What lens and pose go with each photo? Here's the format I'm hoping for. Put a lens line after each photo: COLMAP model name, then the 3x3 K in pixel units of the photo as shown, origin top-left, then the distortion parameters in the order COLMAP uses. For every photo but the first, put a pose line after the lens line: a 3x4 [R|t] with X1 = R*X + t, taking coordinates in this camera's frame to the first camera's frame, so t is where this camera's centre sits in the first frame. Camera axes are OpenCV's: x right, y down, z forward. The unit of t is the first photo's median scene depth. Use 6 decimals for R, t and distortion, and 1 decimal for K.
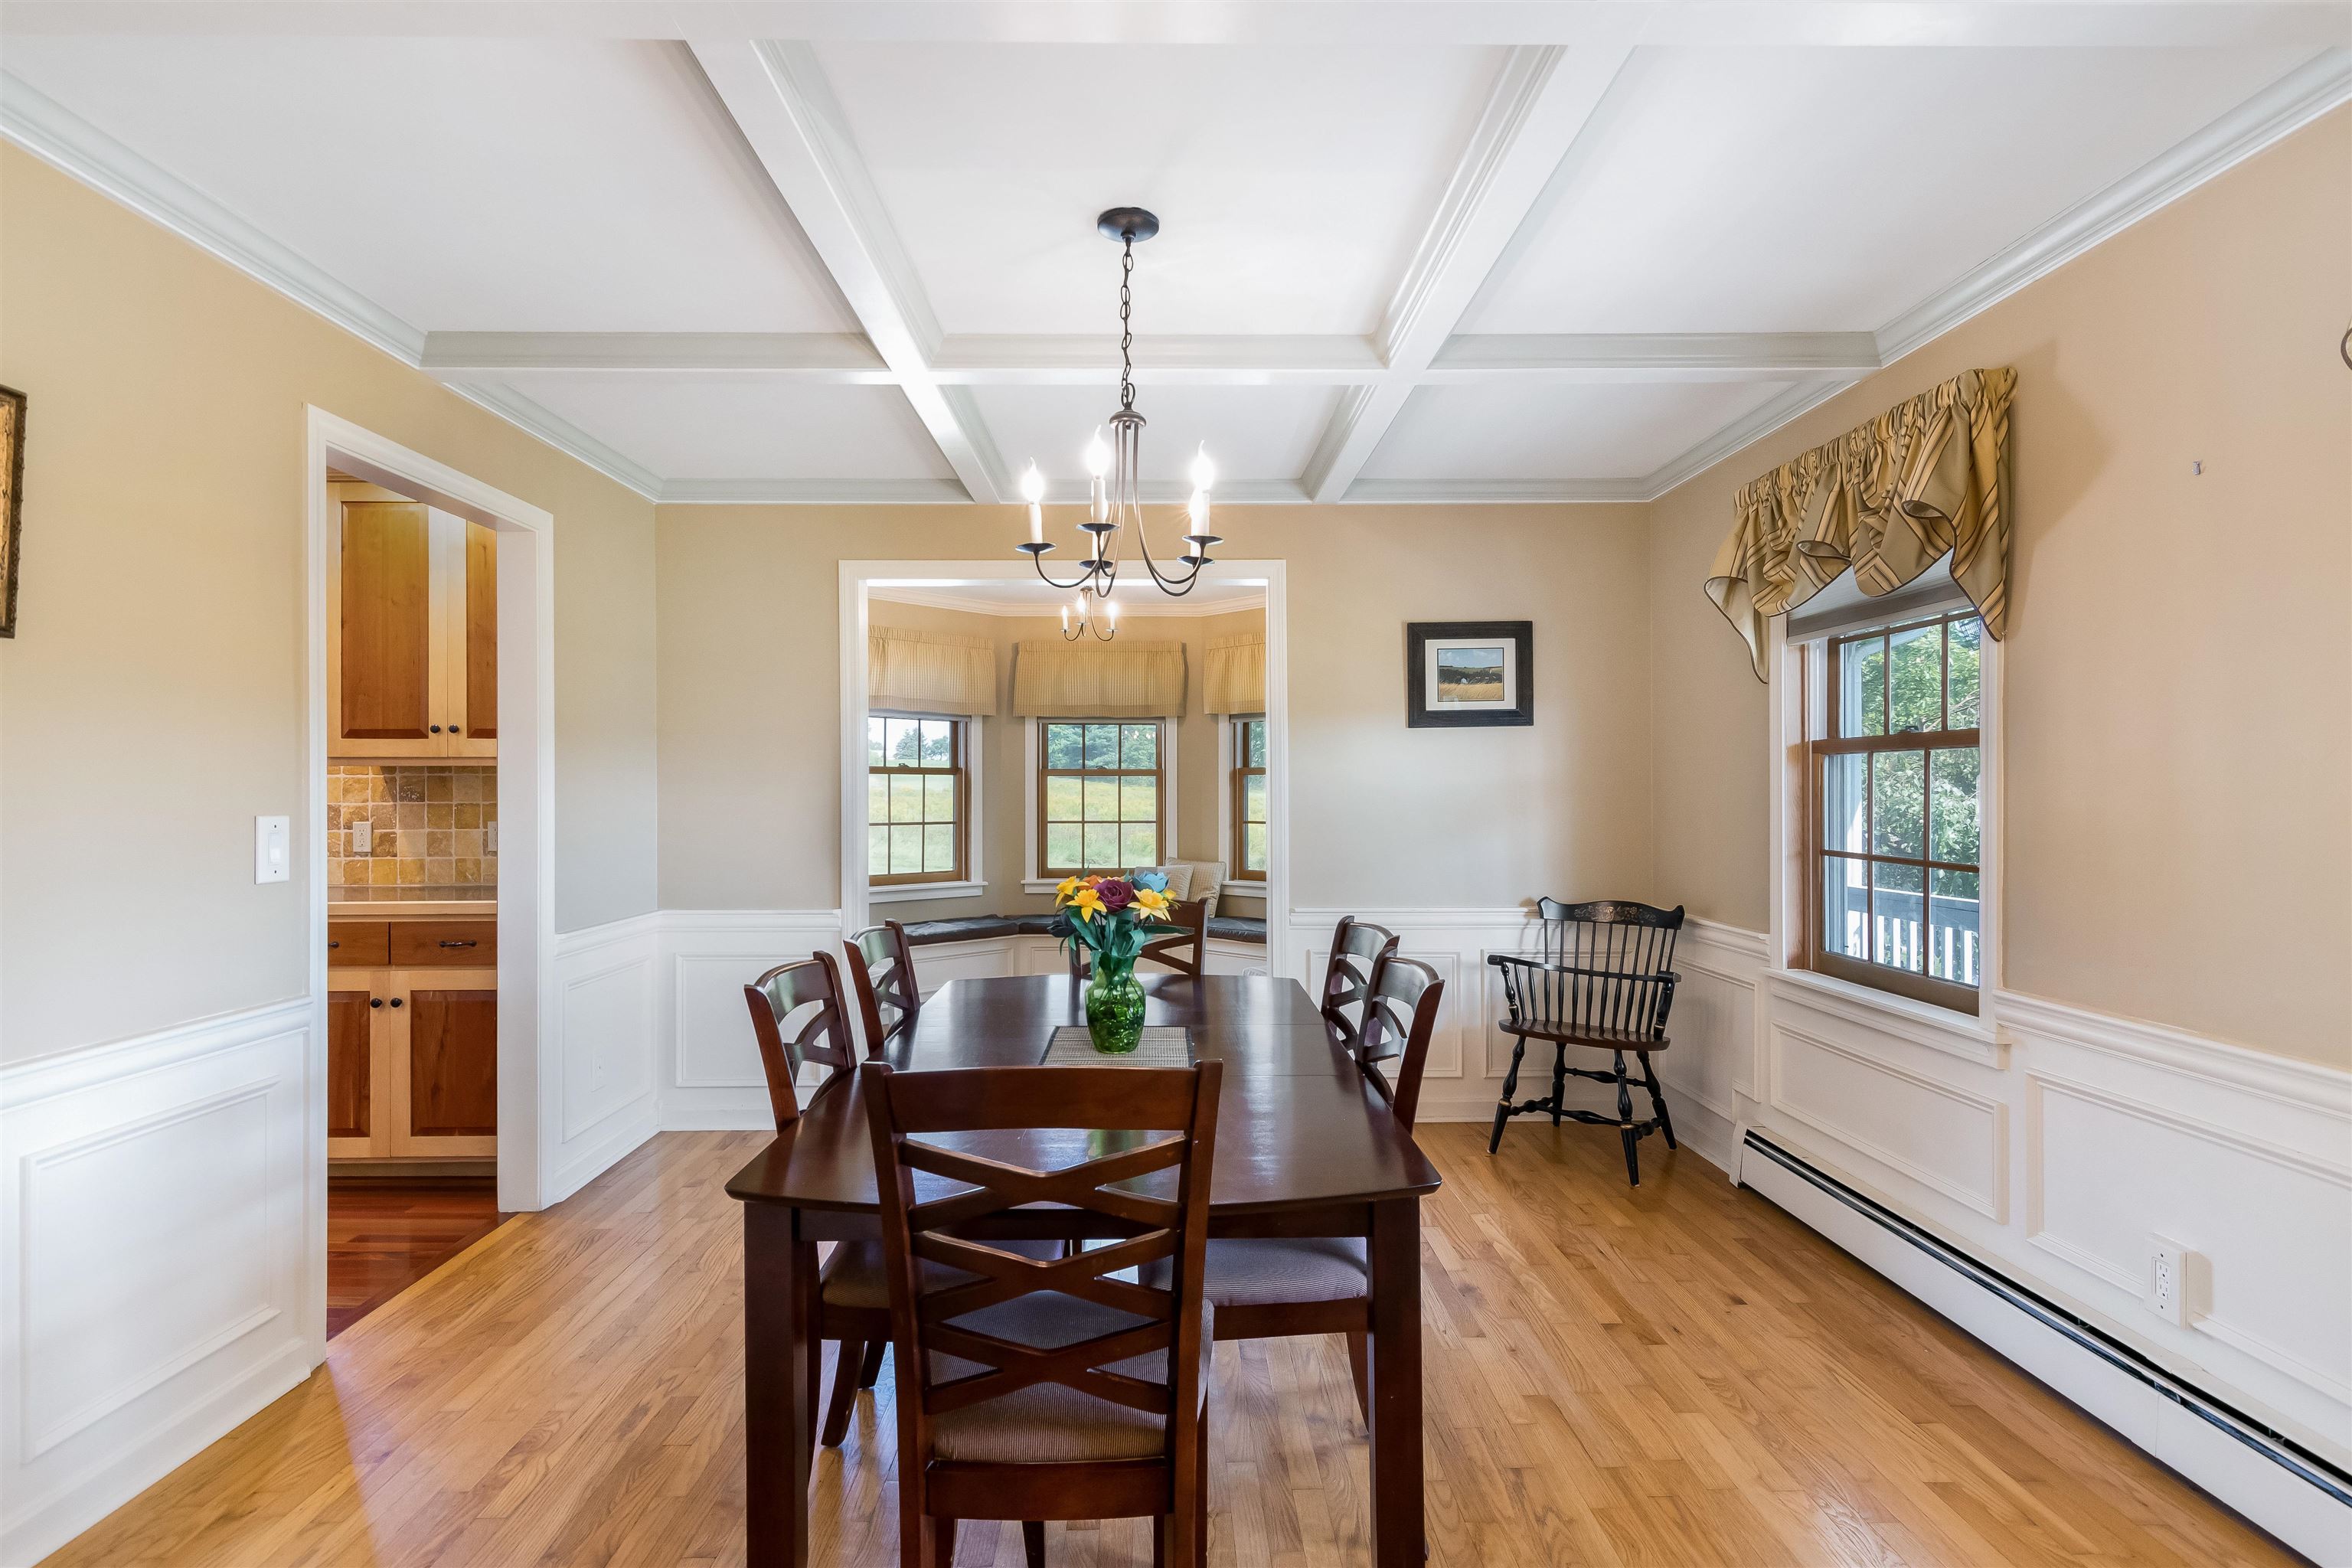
lens RADIAL K [[1160.2, 0, 1185.8], [0, 1160.2, 789.1], [0, 0, 1]] dist [0.009949, -0.004661]
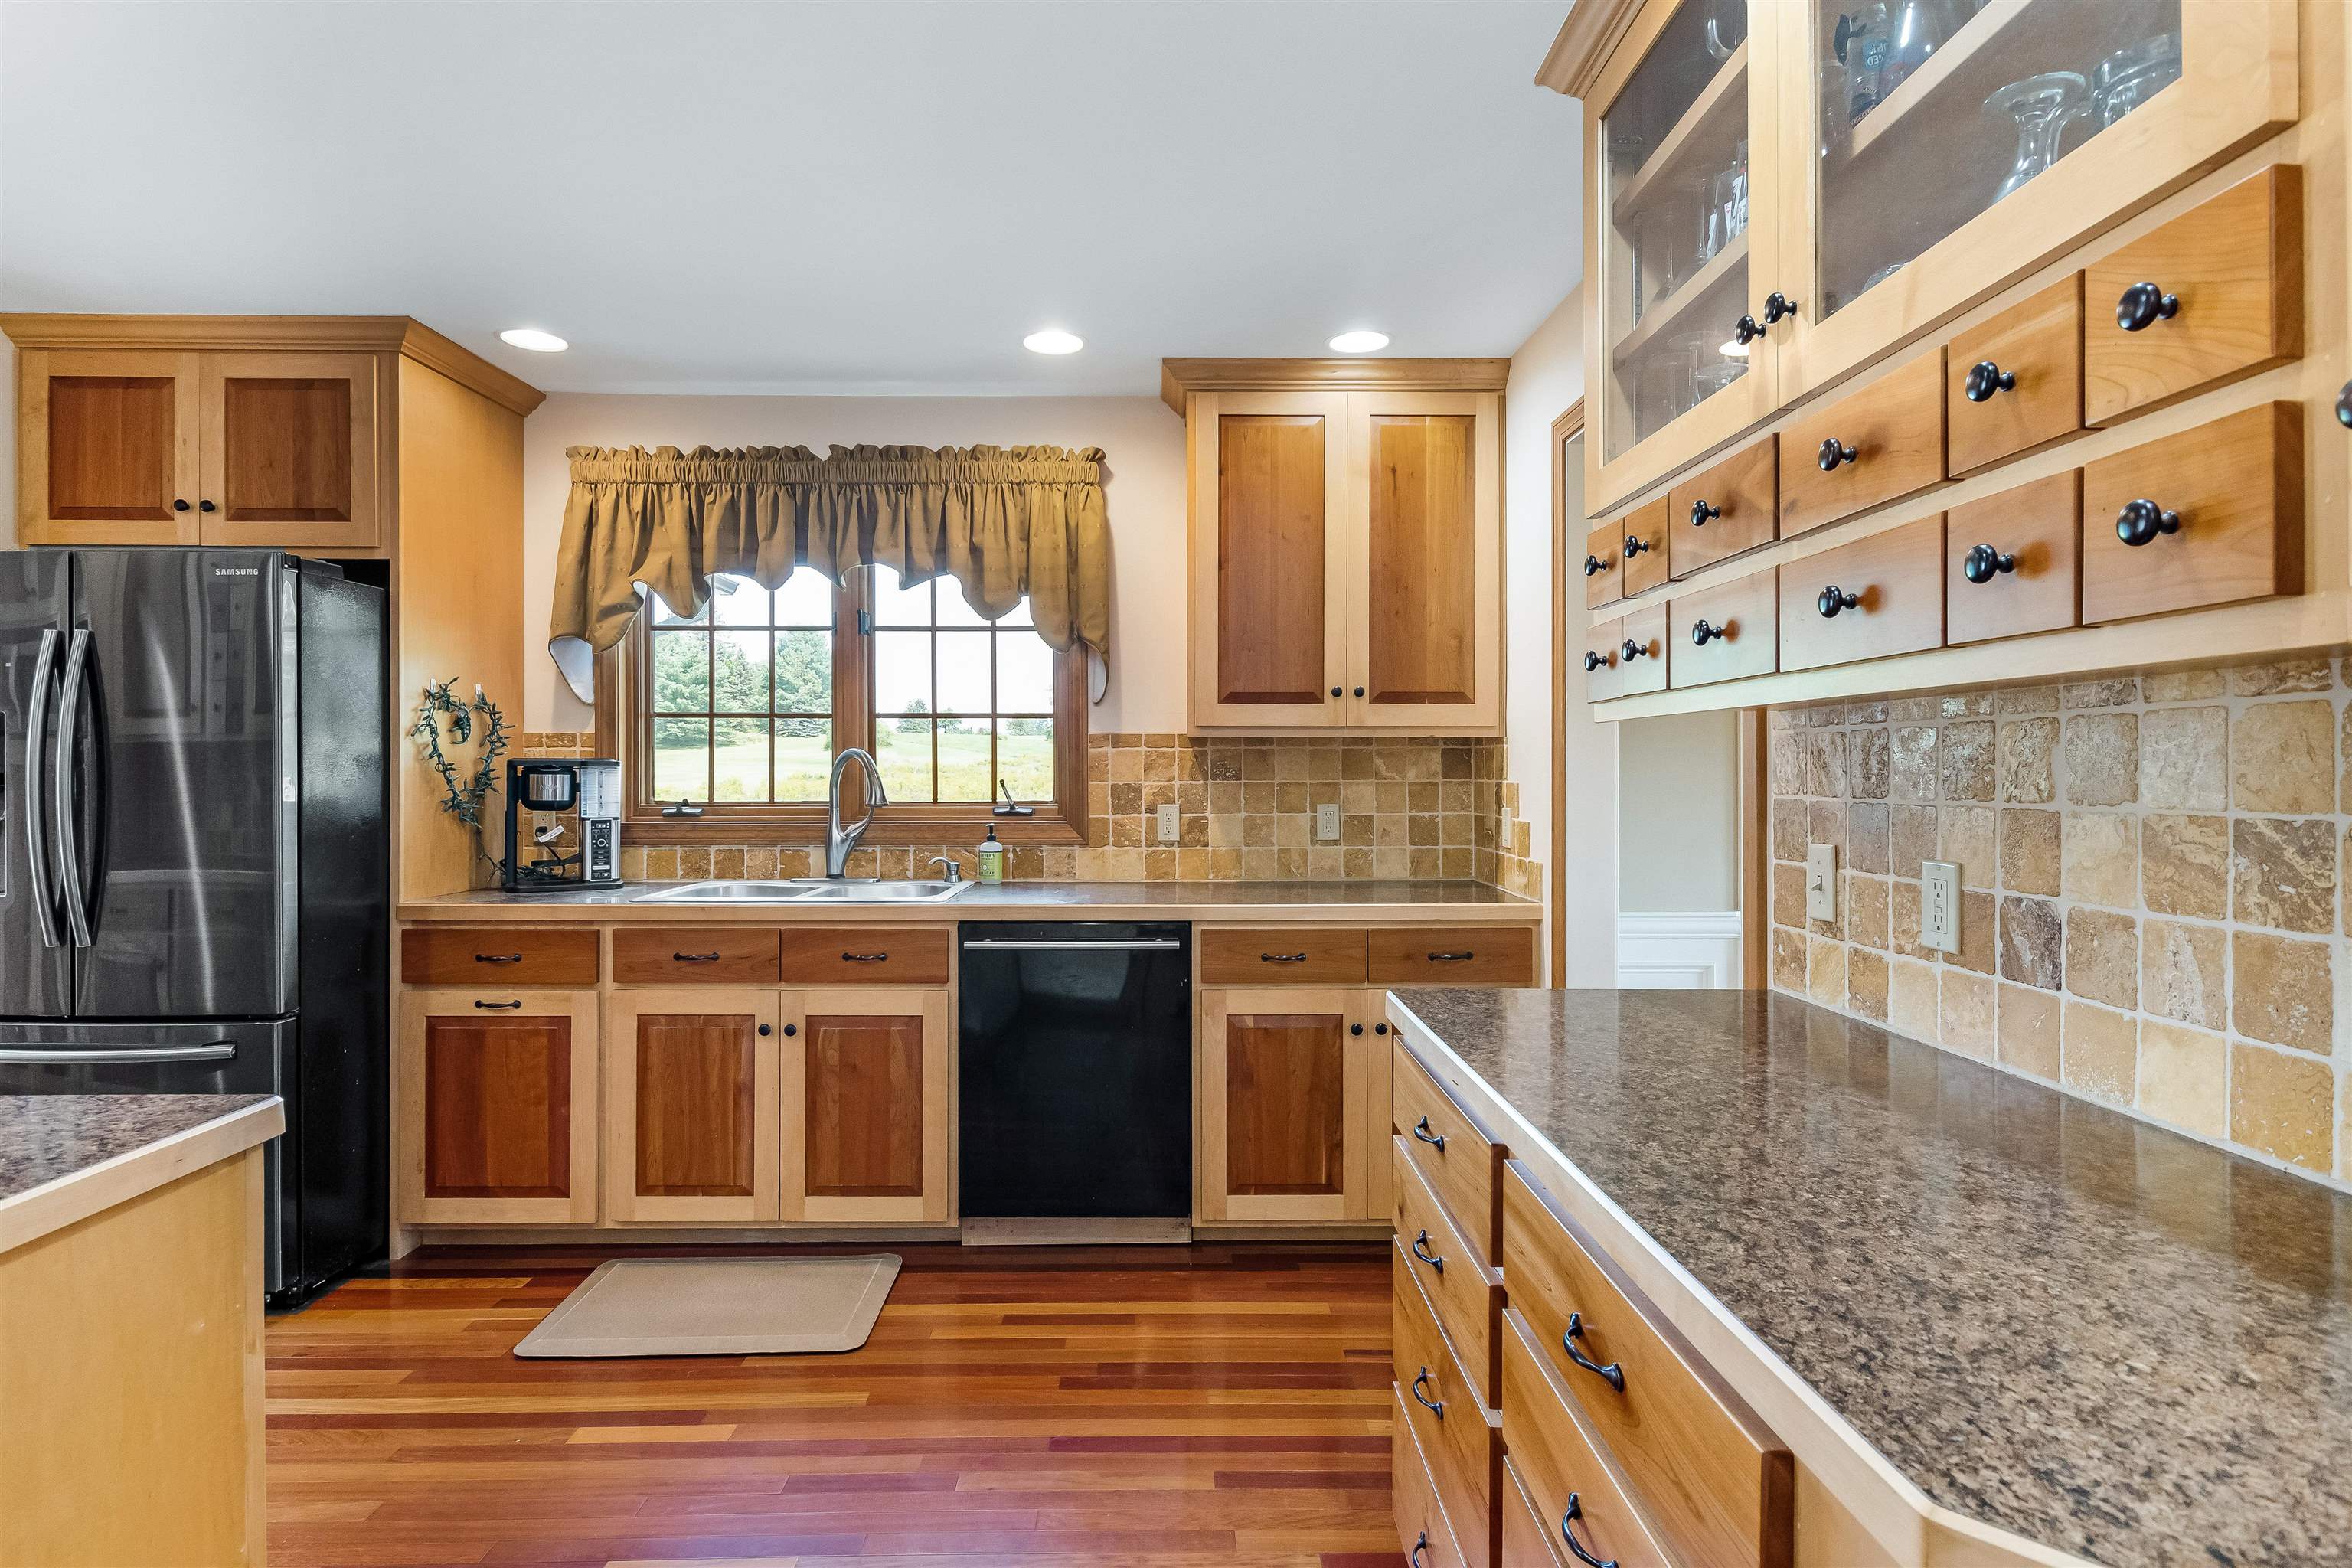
lens RADIAL K [[1209.4, 0, 1181.6], [0, 1209.4, 767.8], [0, 0, 1]] dist [0.006763, -0.000131]
pose [[0.999974, 0.000052, -0.007234, -0.690027], [-0.000047, 1.000000, 0.000679, 0.001278], [0.007234, -0.000678, 0.999974, 0.134561]]
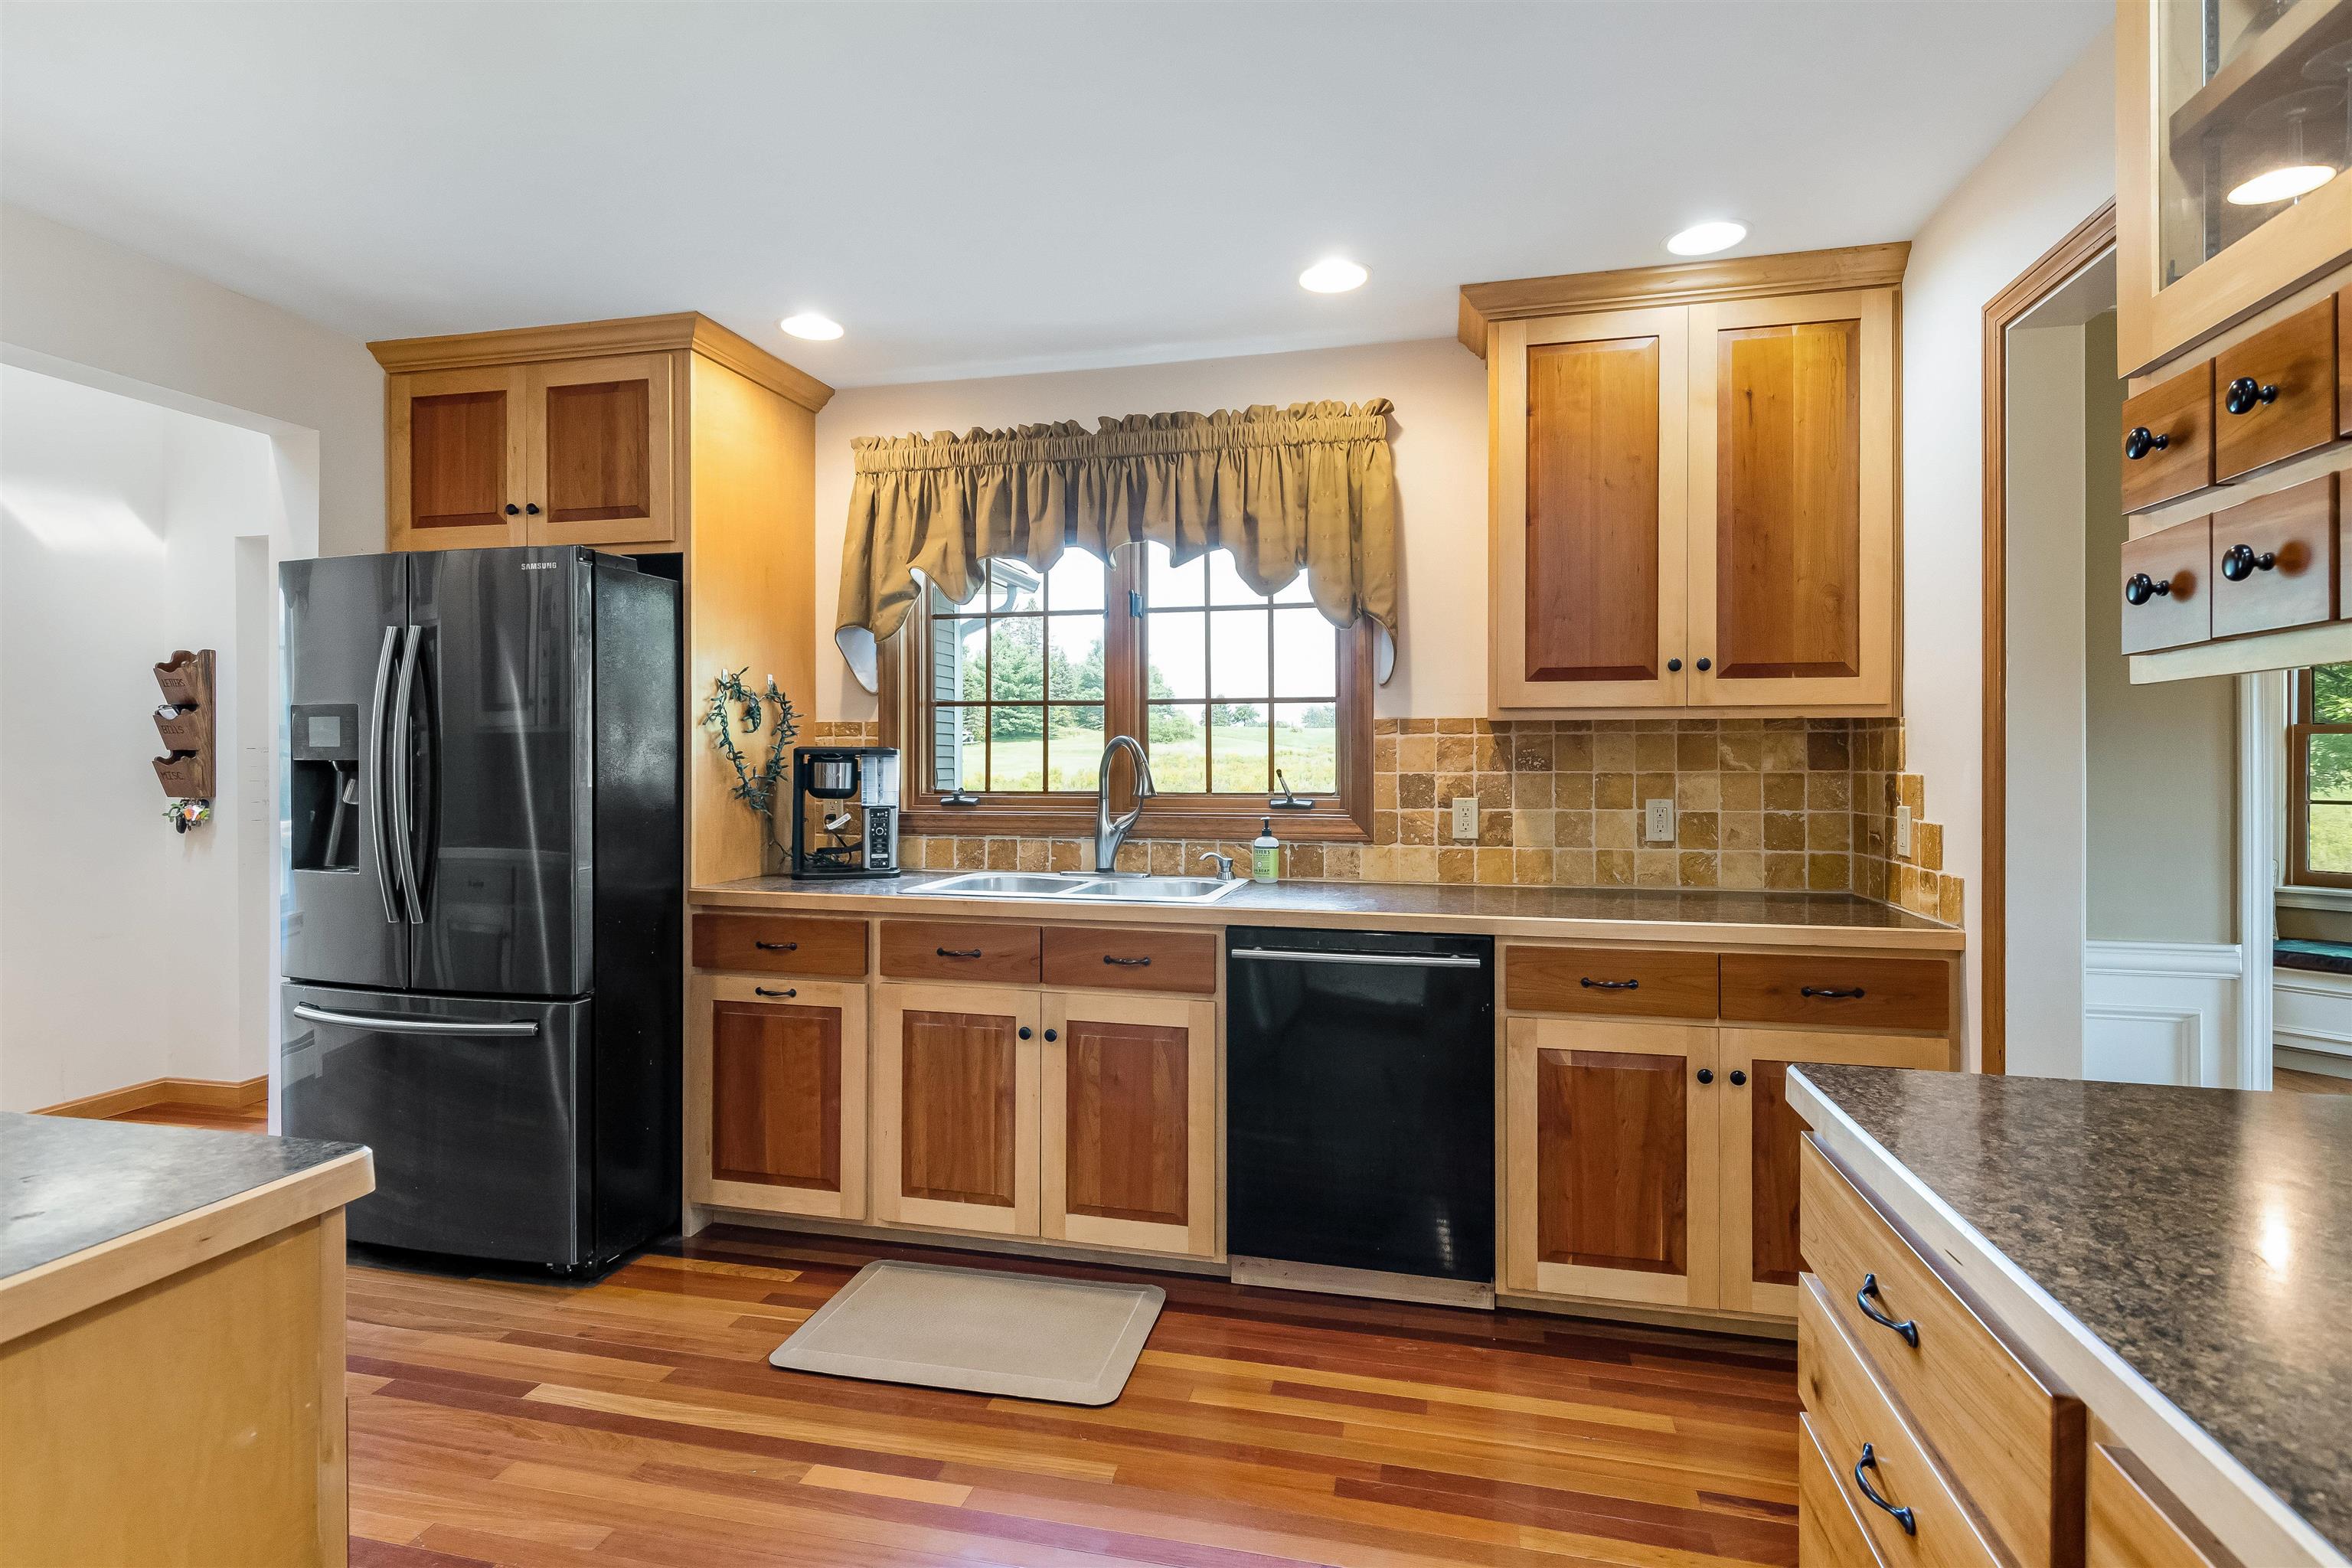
lens RADIAL K [[1160.2, 0, 1170.5], [0, 1160.2, 760.5], [0, 0, 1]] dist [0.009949, -0.004661]
pose [[0.965485, 0.000642, -0.260458, -0.694516], [-0.000072, 0.999998, 0.002195, 0.002900], [0.260458, -0.002101, 0.965483, 0.242003]]
